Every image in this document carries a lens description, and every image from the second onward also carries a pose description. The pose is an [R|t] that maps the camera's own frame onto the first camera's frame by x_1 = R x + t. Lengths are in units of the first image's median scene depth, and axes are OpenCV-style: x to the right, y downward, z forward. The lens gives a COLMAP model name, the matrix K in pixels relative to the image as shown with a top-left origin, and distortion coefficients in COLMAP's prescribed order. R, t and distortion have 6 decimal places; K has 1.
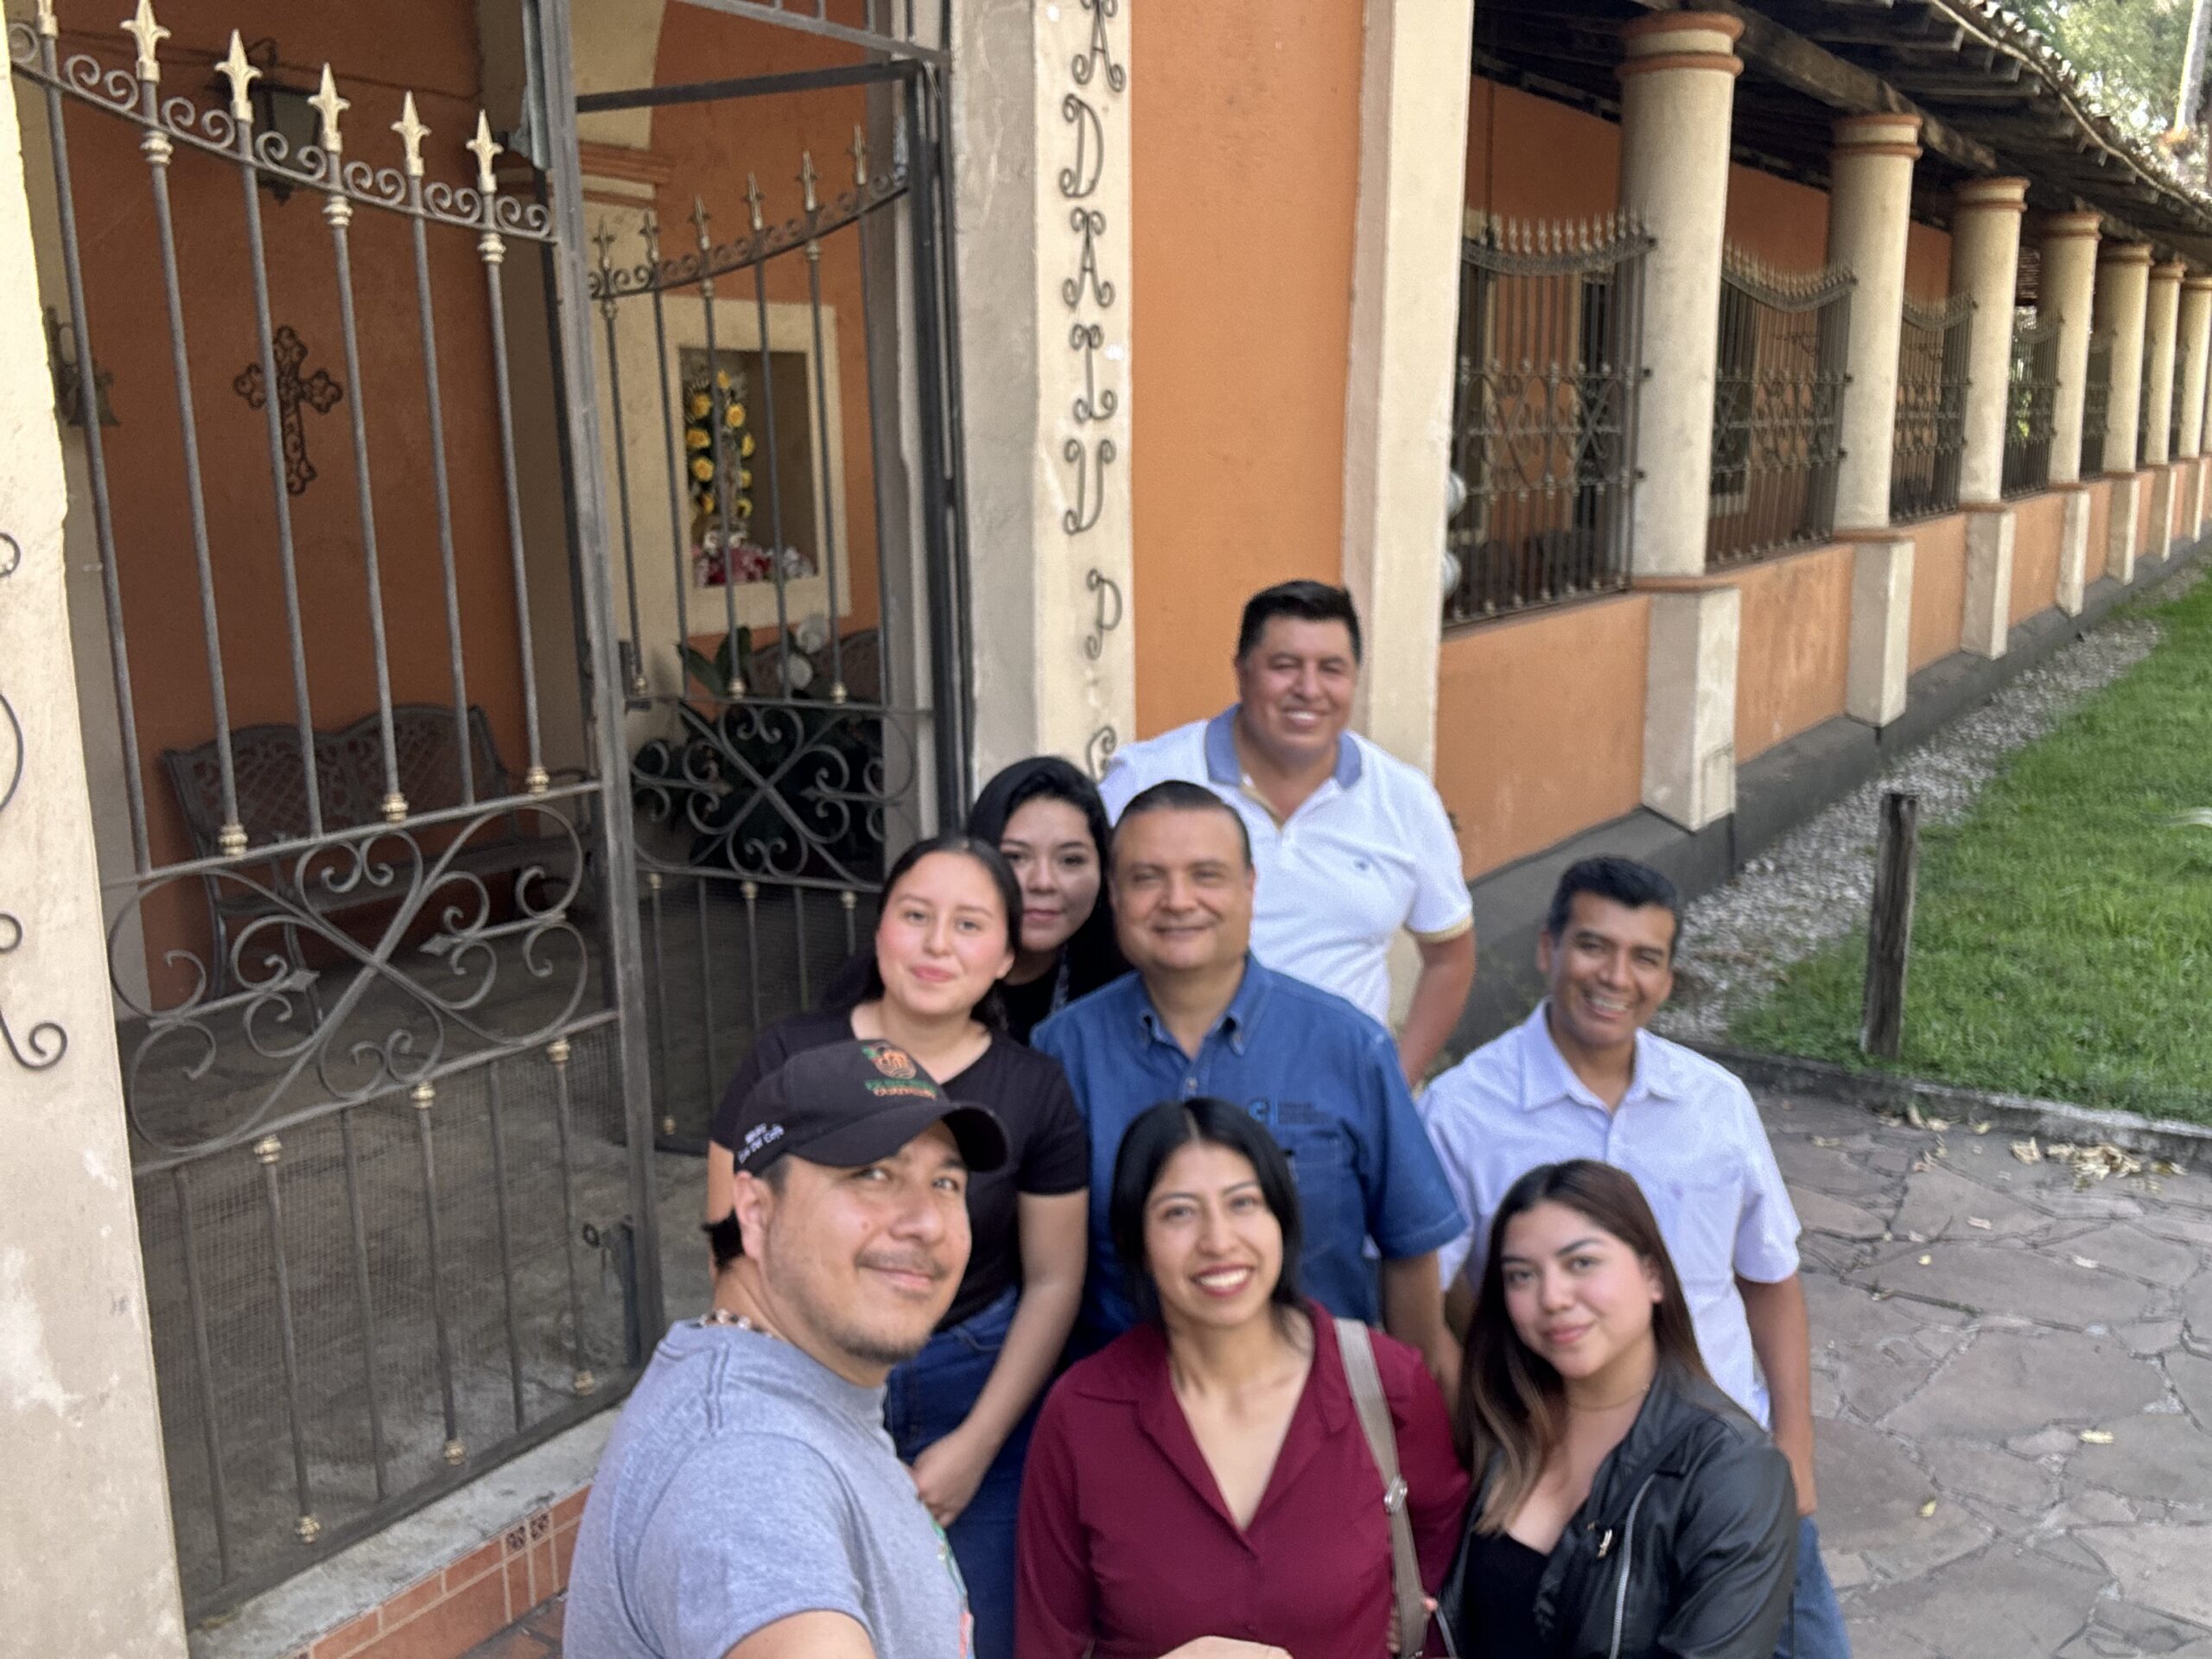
lens RADIAL K [[1973.8, 0, 1085.5], [0, 1973.8, 856.8], [0, 0, 1]] dist [0.075297, -0.114736]
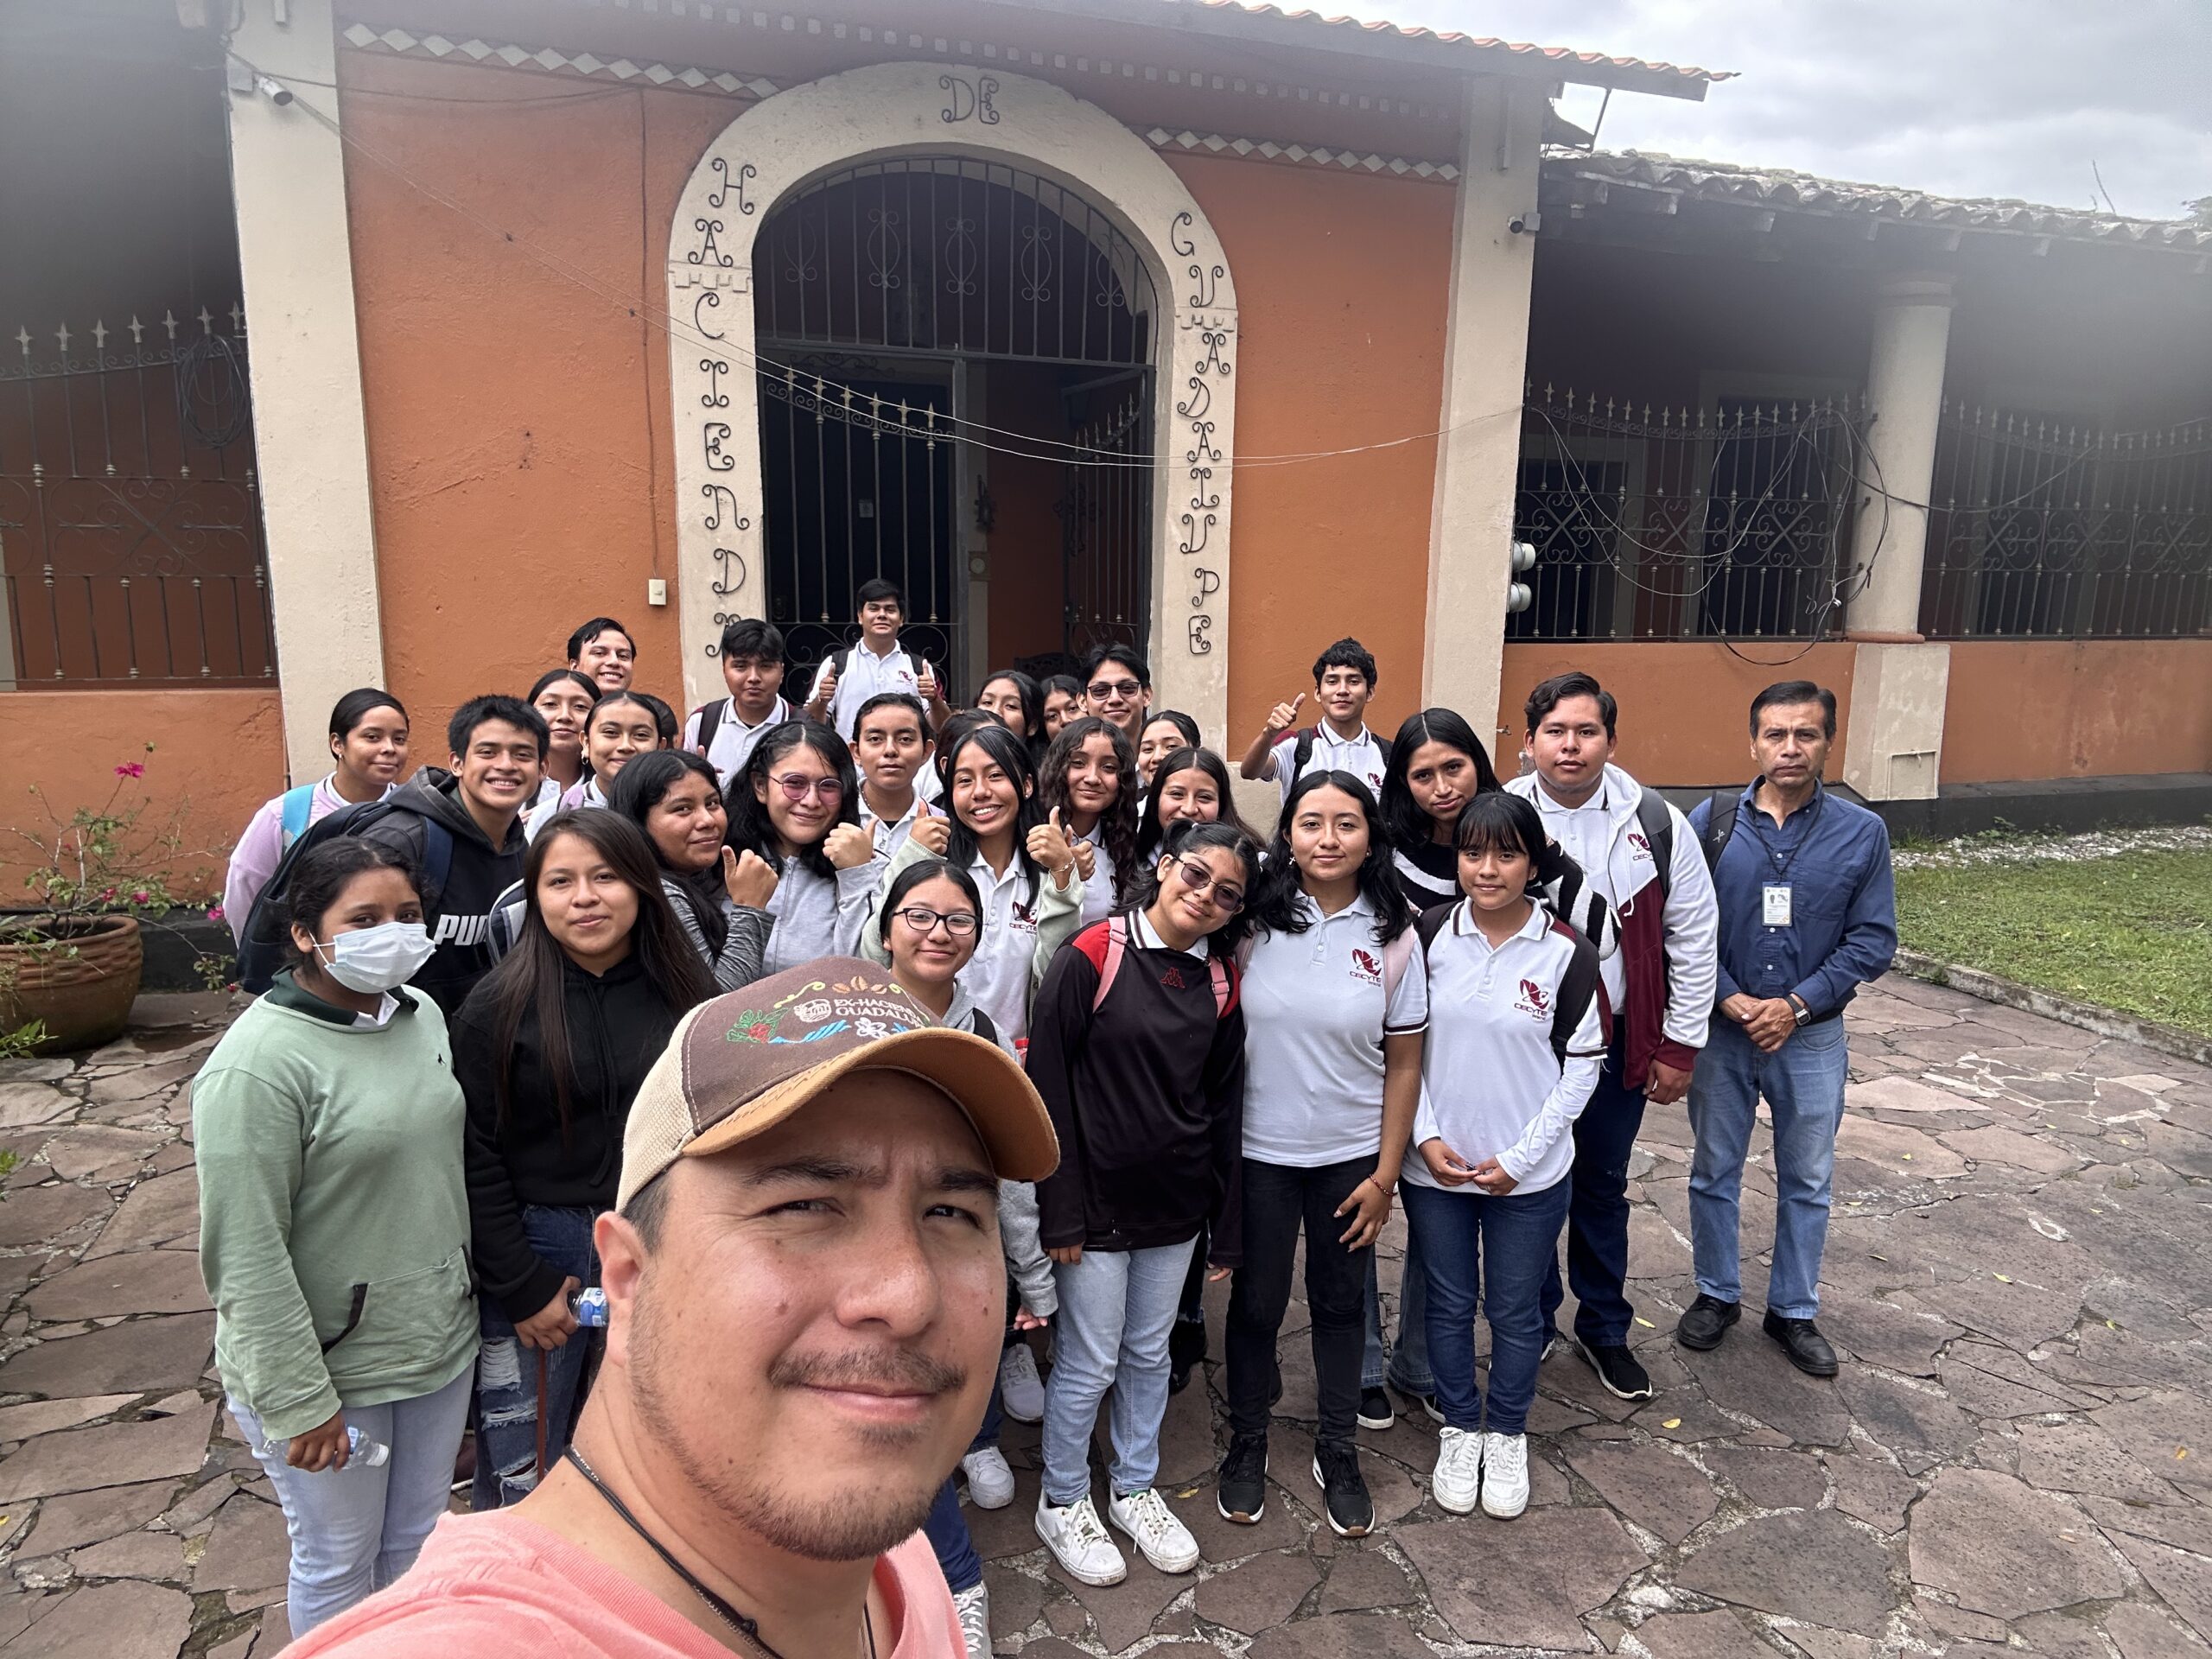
lens RADIAL K [[1527.3, 0, 1115.4], [0, 1527.3, 859.6], [0, 0, 1]] dist [0.065645, -0.085362]
pose [[0.798932, 0.132010, -0.586755, 0.900983], [-0.151146, 0.988373, 0.016566, 0.161994], [0.582119, 0.075450, 0.809595, -0.466849]]
